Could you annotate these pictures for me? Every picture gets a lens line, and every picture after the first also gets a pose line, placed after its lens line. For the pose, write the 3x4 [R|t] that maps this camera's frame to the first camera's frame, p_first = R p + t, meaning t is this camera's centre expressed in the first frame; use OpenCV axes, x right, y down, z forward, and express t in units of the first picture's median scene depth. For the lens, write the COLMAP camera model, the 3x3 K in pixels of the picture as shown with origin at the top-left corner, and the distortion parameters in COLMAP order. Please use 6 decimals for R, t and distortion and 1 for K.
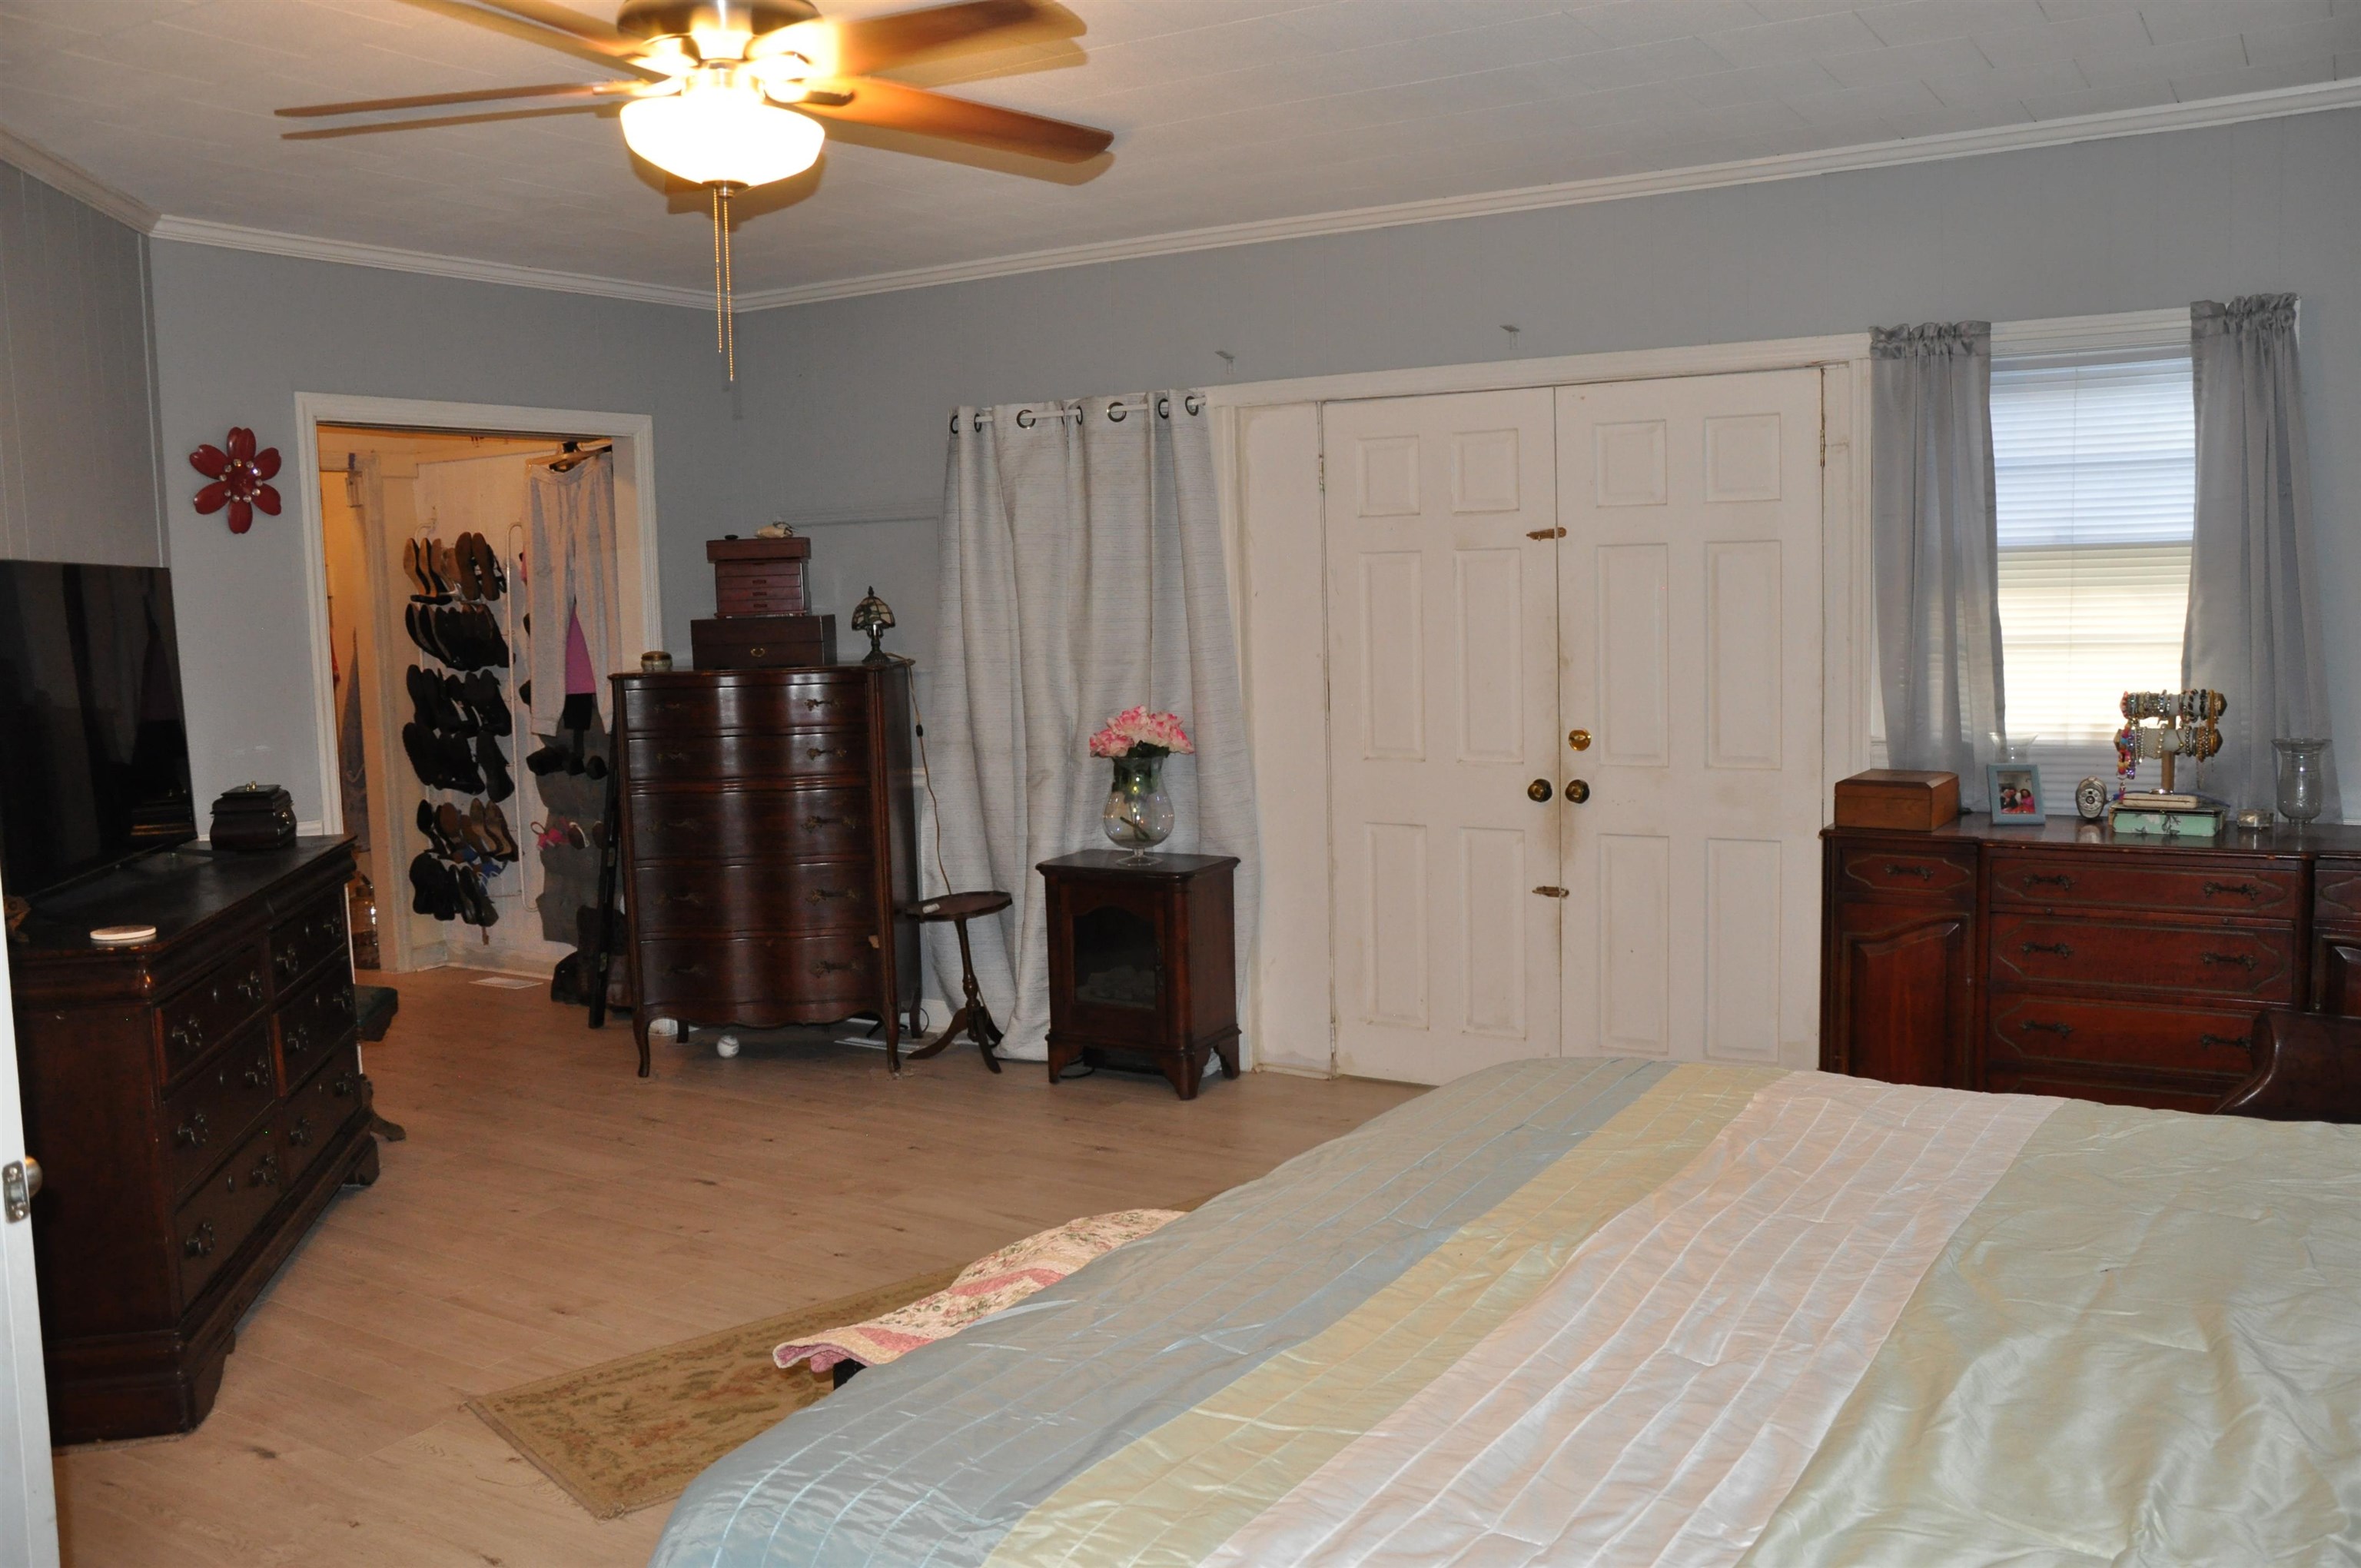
lens RADIAL K [[1956.4, 0, 1182.9], [0, 1956.4, 783.6], [0, 0, 1]] dist [-0.135027, 0.139522]
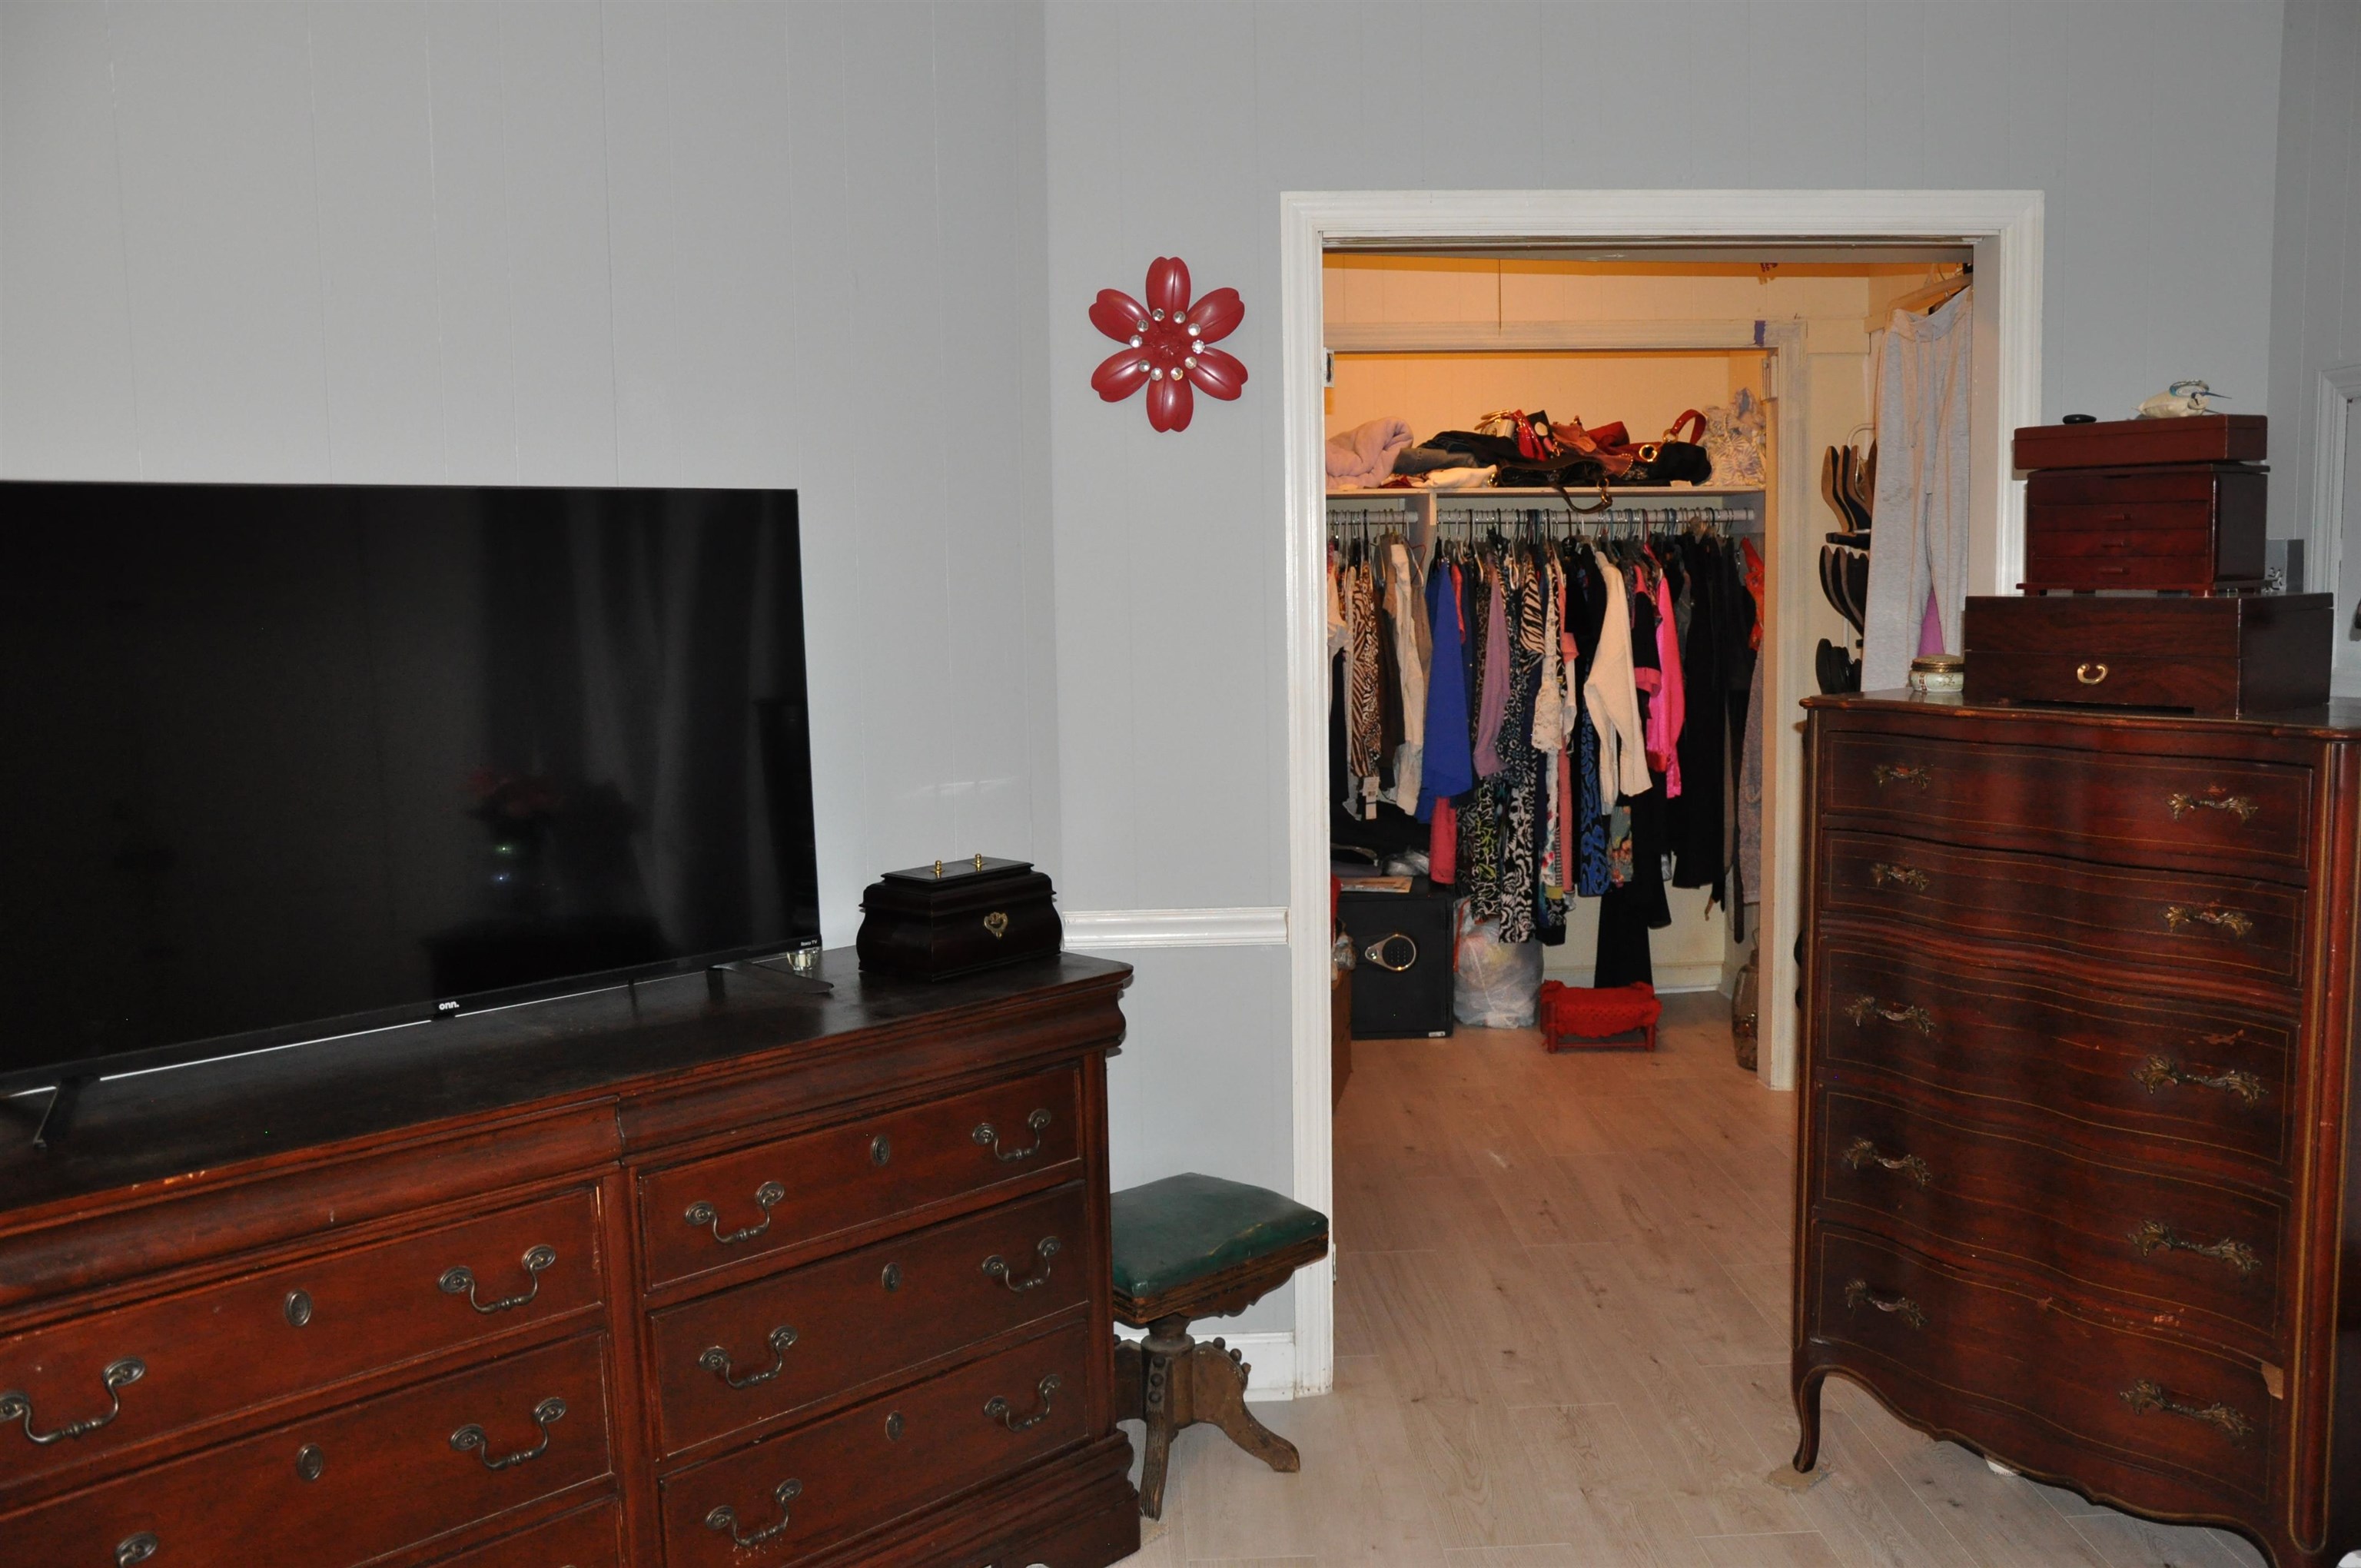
lens RADIAL K [[1956.4, 0, 1191.8], [0, 1956.4, 779.8], [0, 0, 1]] dist [-0.135027, 0.139522]
pose [[0.564817, 0.106374, -0.818332, 0.034147], [-0.079145, 0.994068, 0.074591, -0.067148], [0.821412, 0.022637, 0.569886, 0.649902]]
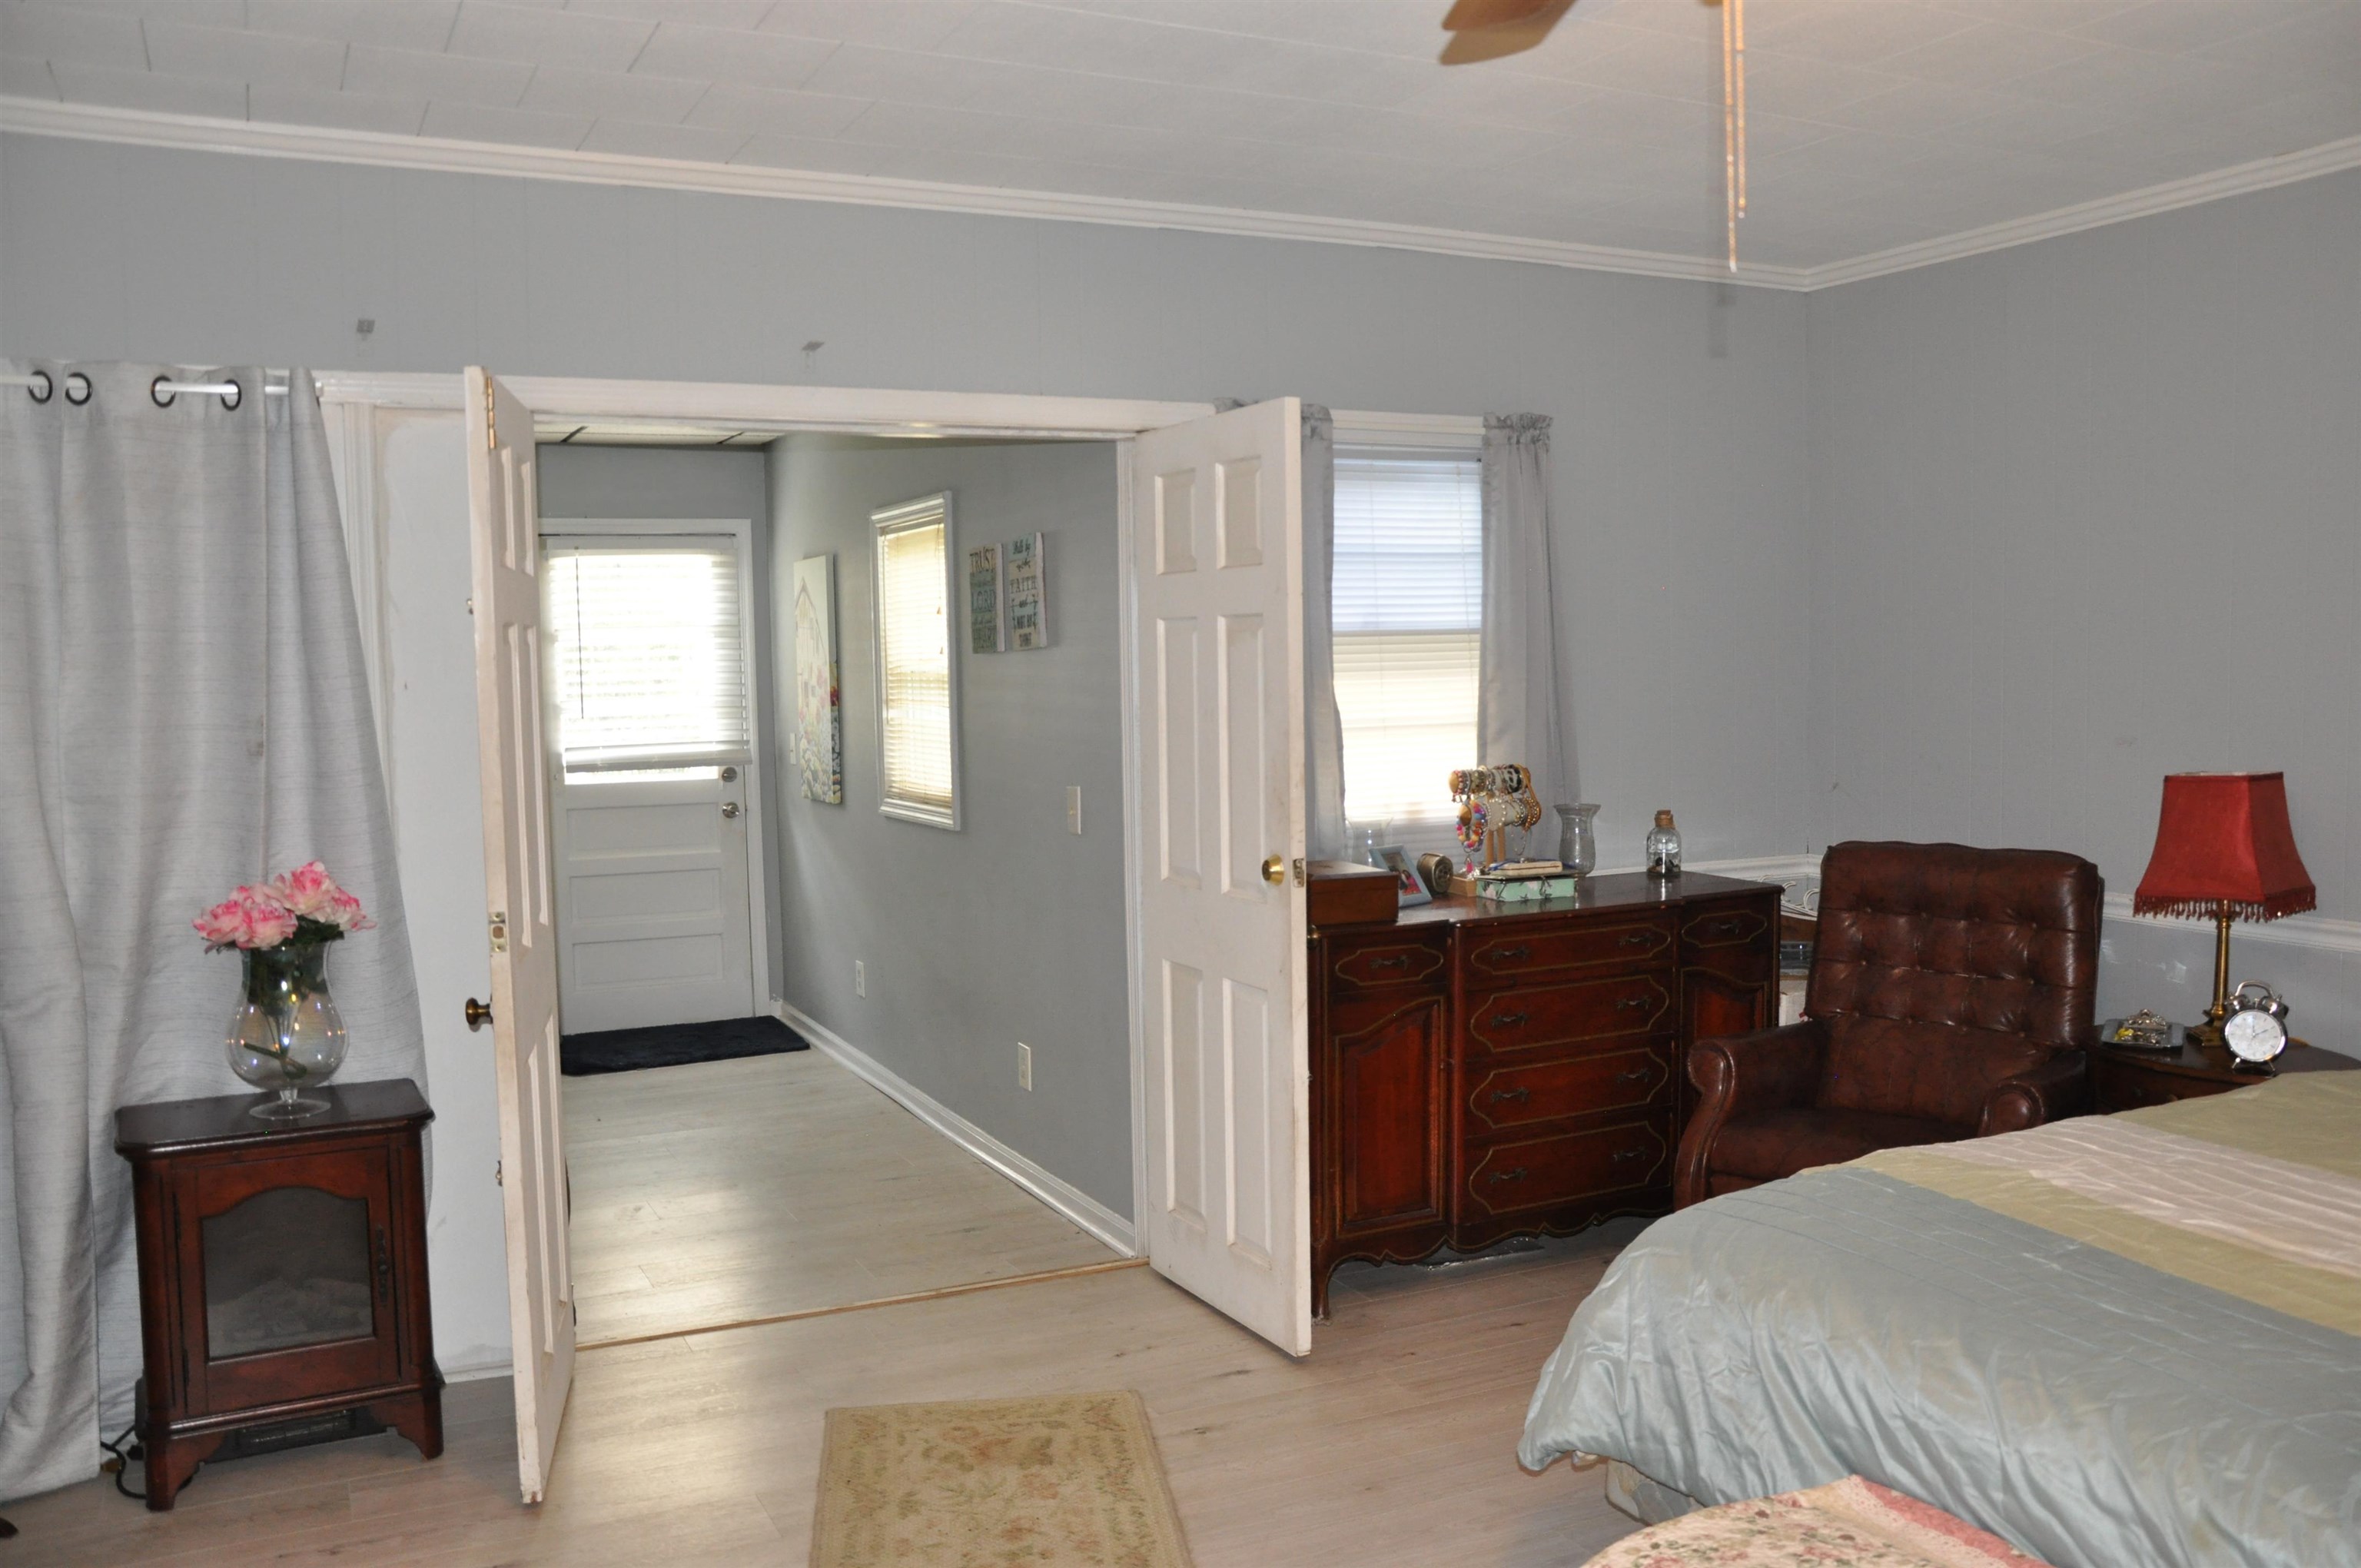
lens RADIAL K [[1956.4, 0, 1192.8], [0, 1956.4, 797.4], [0, 0, 1]] dist [-0.135027, 0.139522]
pose [[0.524725, -0.044770, 0.850093, -0.422354], [0.087749, 0.996141, -0.001702, -0.036924], [-0.846737, 0.075488, 0.526629, 0.464279]]
